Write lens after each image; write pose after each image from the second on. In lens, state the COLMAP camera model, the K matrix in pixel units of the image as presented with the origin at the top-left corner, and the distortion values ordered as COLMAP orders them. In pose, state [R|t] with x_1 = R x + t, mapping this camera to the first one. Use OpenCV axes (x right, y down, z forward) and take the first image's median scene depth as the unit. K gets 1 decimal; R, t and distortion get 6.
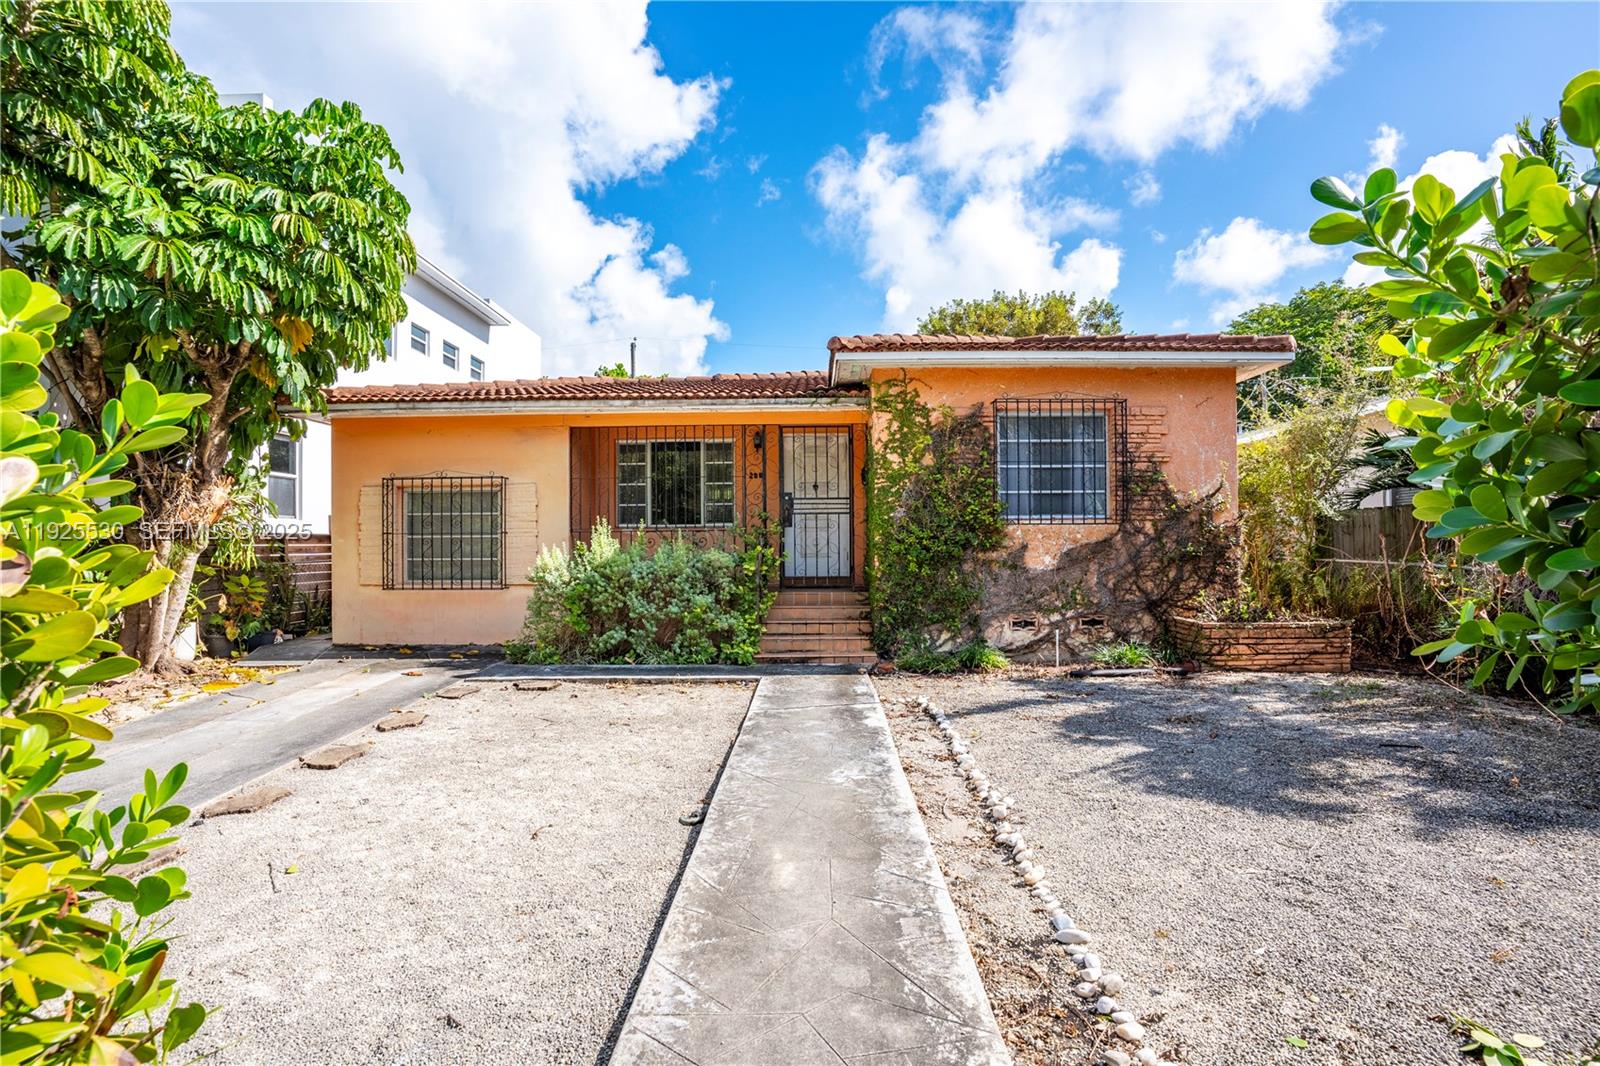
lens RADIAL K [[788.0, 0, 797.8], [0, 788.0, 536.9], [0, 0, 1]] dist [-0.082051, 0.038266]
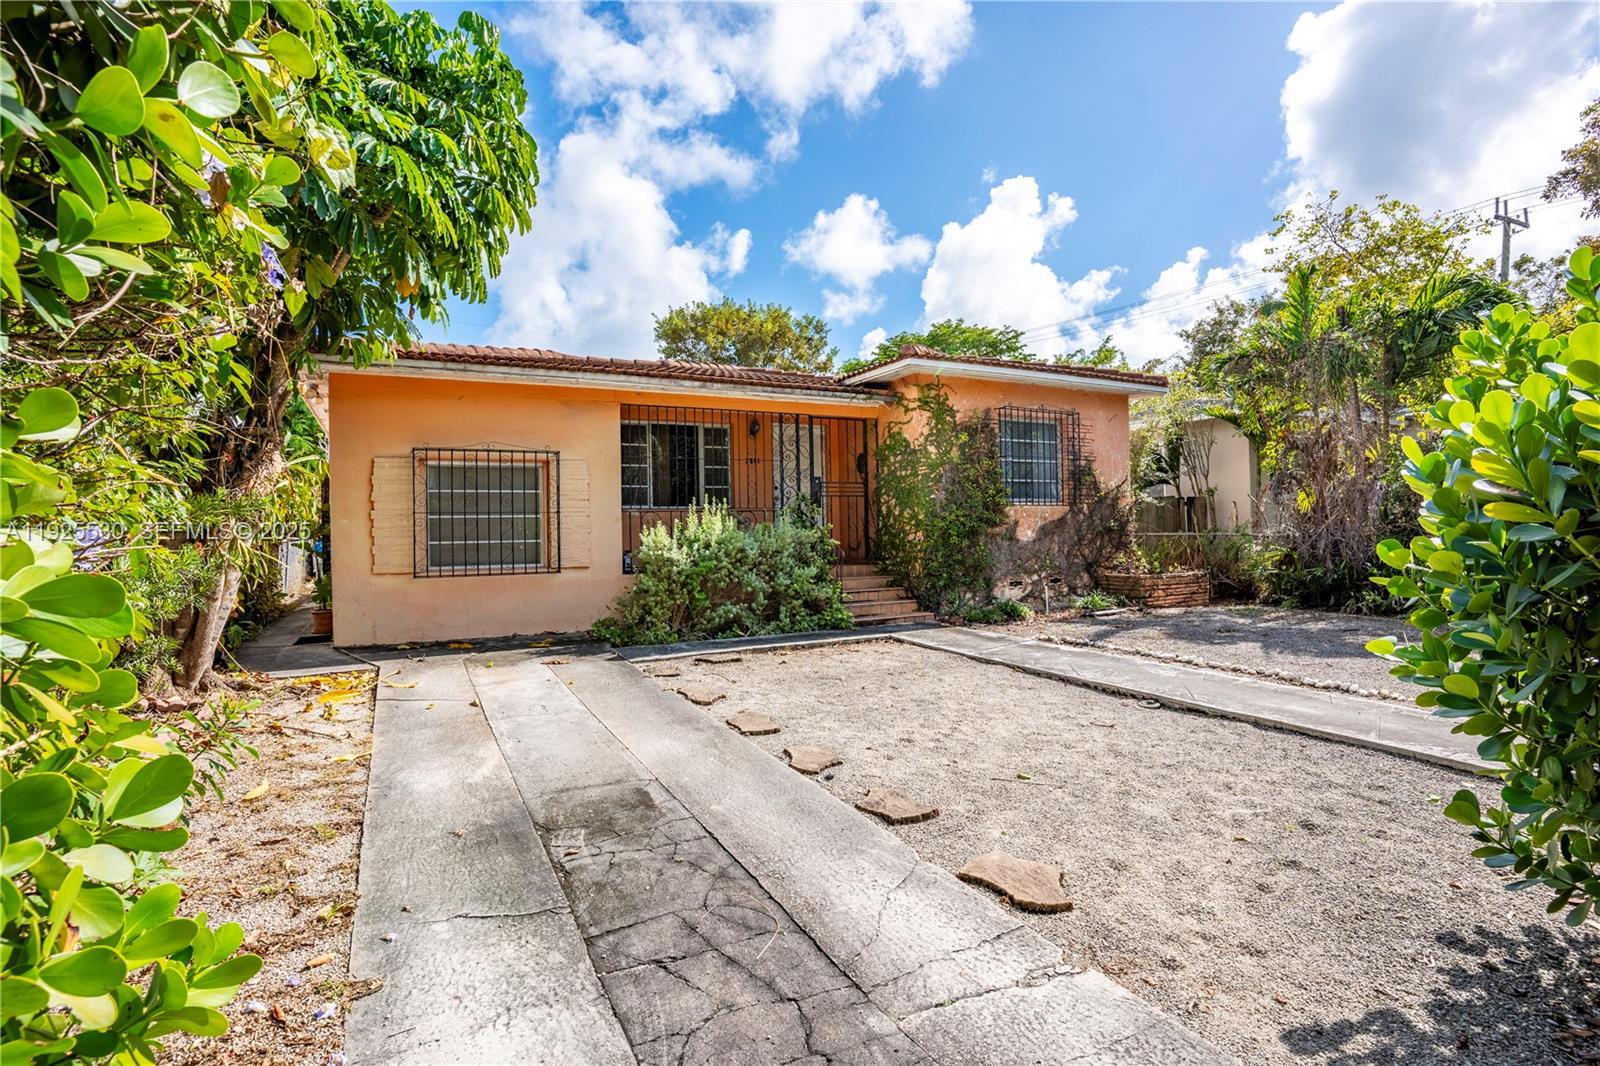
lens RADIAL K [[788.0, 0, 797.8], [0, 788.0, 536.9], [0, 0, 1]] dist [-0.082051, 0.038266]
pose [[0.879670, -0.011745, 0.475439, -0.632608], [0.010258, 0.999931, 0.005723, 0.024086], [-0.475473, -0.000157, 0.879730, 0.045484]]
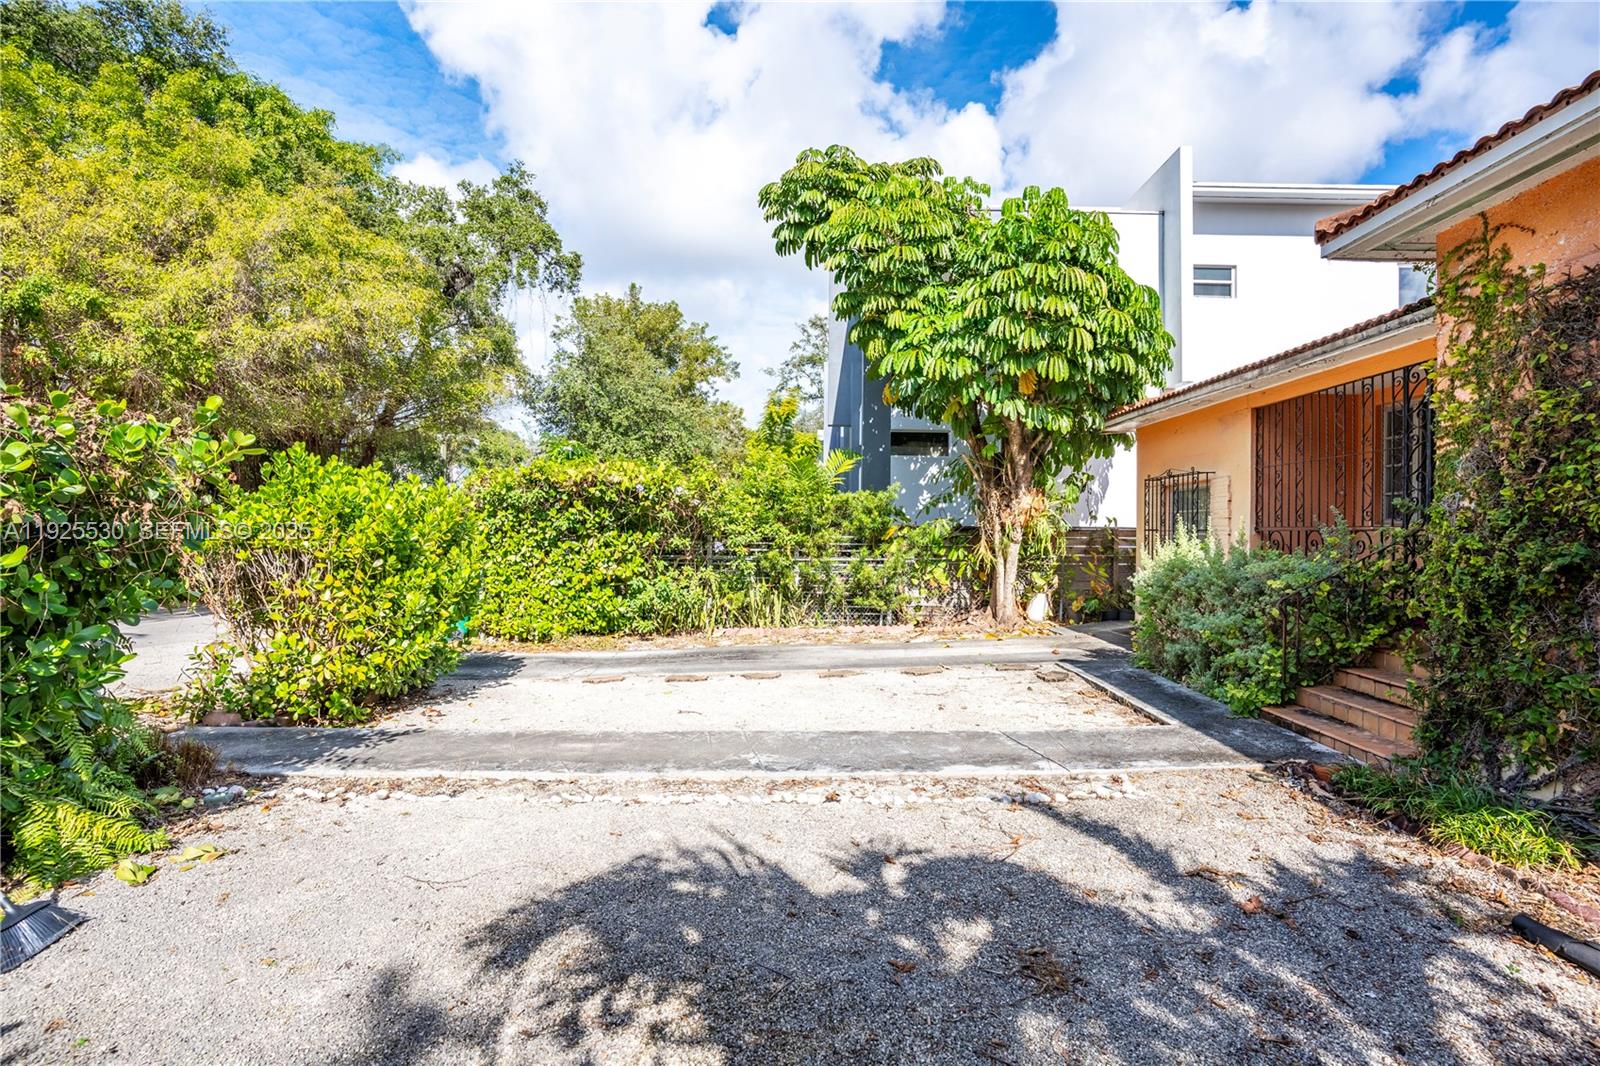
lens RADIAL K [[788.0, 0, 797.8], [0, 788.0, 536.9], [0, 0, 1]] dist [-0.082051, 0.038266]
pose [[-0.007424, 0.017725, -0.999815, 0.627899], [-0.000201, 0.999843, 0.017727, -0.015930], [0.999972, 0.000332, -0.007419, 0.569090]]
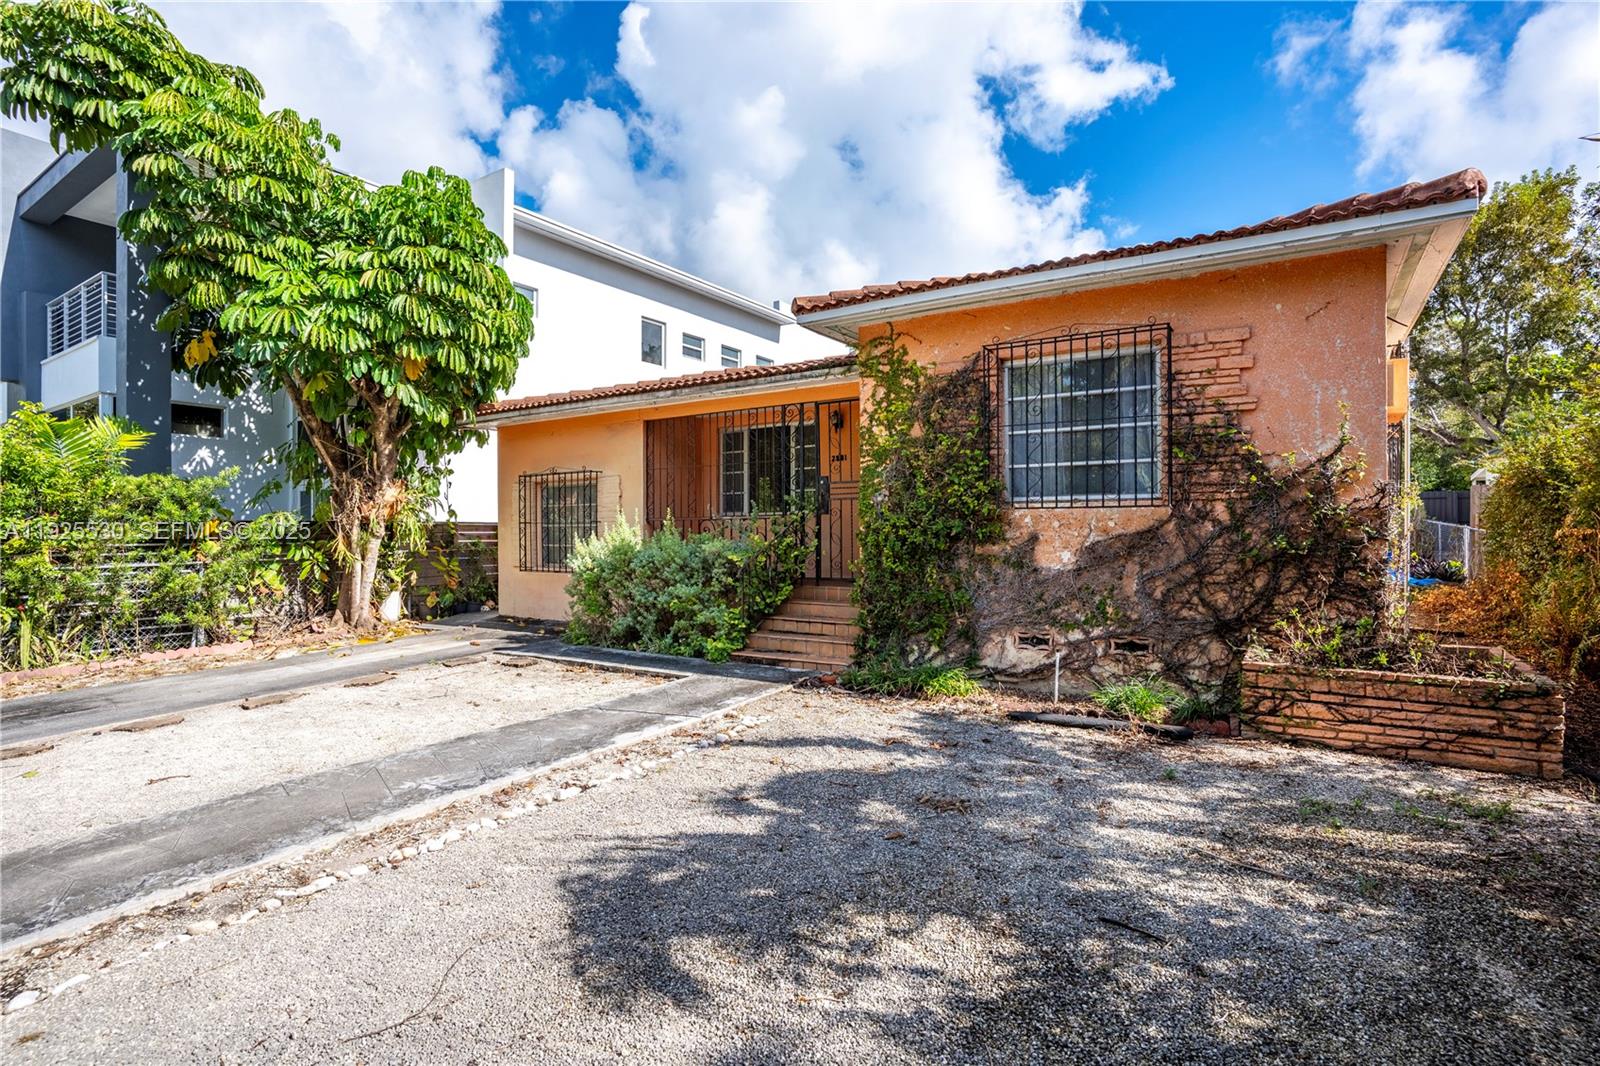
lens RADIAL K [[788.0, 0, 797.8], [0, 788.0, 536.9], [0, 0, 1]] dist [-0.082051, 0.038266]
pose [[0.846134, 0.006383, -0.532931, 0.497838], [0.003233, 0.999848, 0.017109, -0.002461], [0.532960, -0.016200, 0.845986, 0.246256]]
